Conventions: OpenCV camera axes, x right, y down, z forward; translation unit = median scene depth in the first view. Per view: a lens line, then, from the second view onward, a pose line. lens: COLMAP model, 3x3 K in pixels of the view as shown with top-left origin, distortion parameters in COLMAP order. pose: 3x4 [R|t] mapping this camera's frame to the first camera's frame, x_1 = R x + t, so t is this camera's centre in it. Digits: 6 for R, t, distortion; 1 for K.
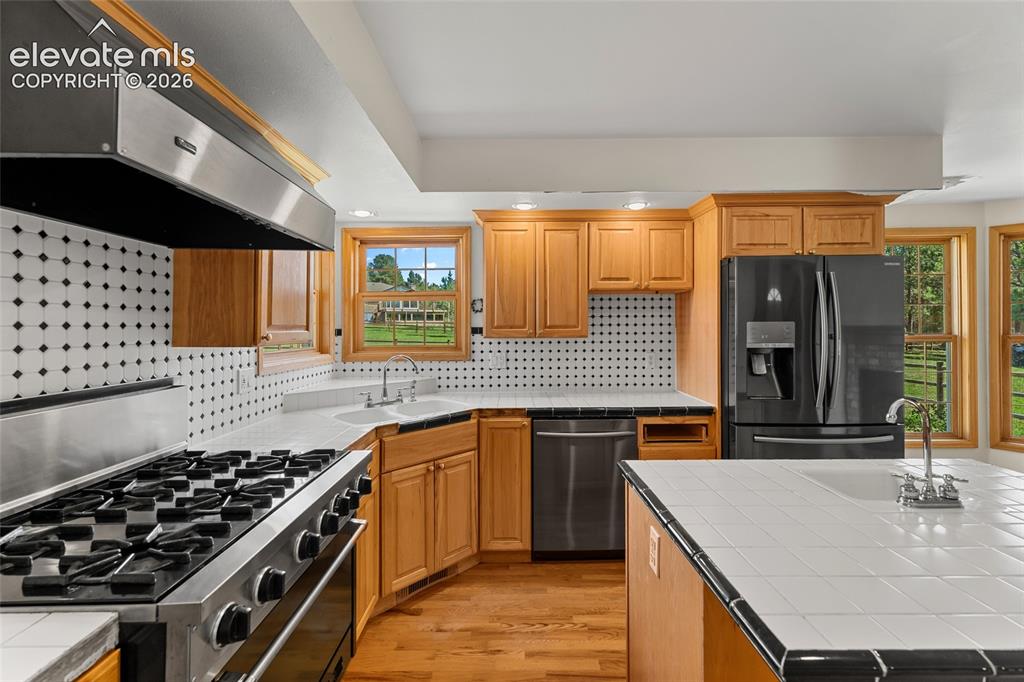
lens RADIAL K [[442.7, 0, 508.3], [0, 442.7, 319.7], [0, 0, 1]] dist [0.002126, 0.000205]
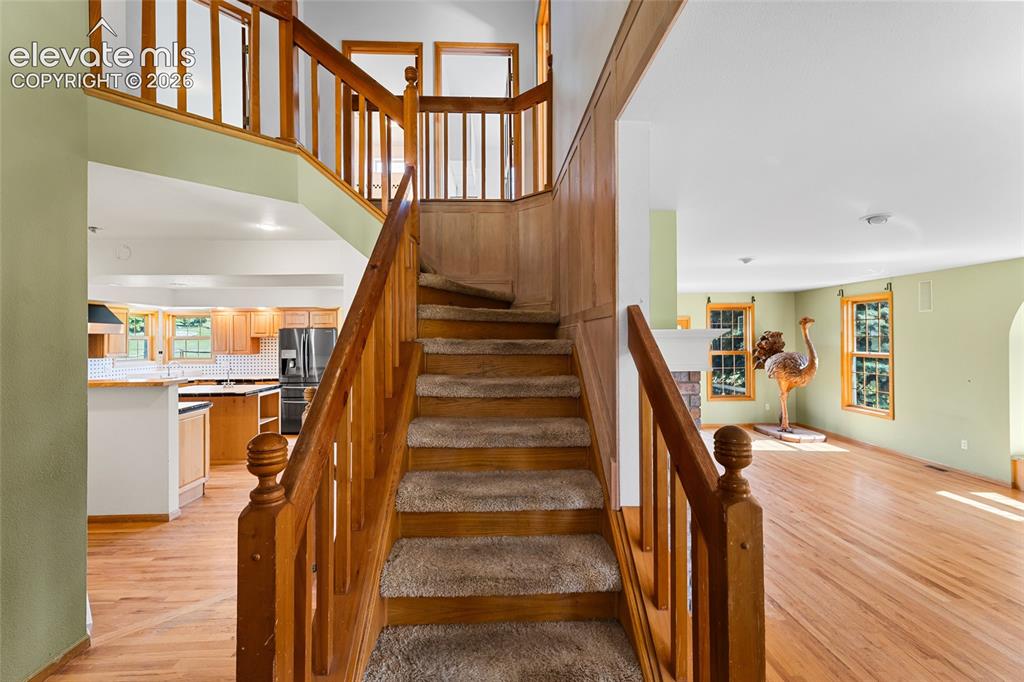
lens RADIAL K [[438.5, 0, 511.5], [0, 438.5, 331.0], [0, 0, 1]] dist [0.003853, 0.000207]
pose [[0.998580, 0.001863, 0.053241, 1.543741], [-0.001779, 0.999997, -0.001627, -0.097717], [-0.053244, 0.001530, 0.998580, -1.686308]]
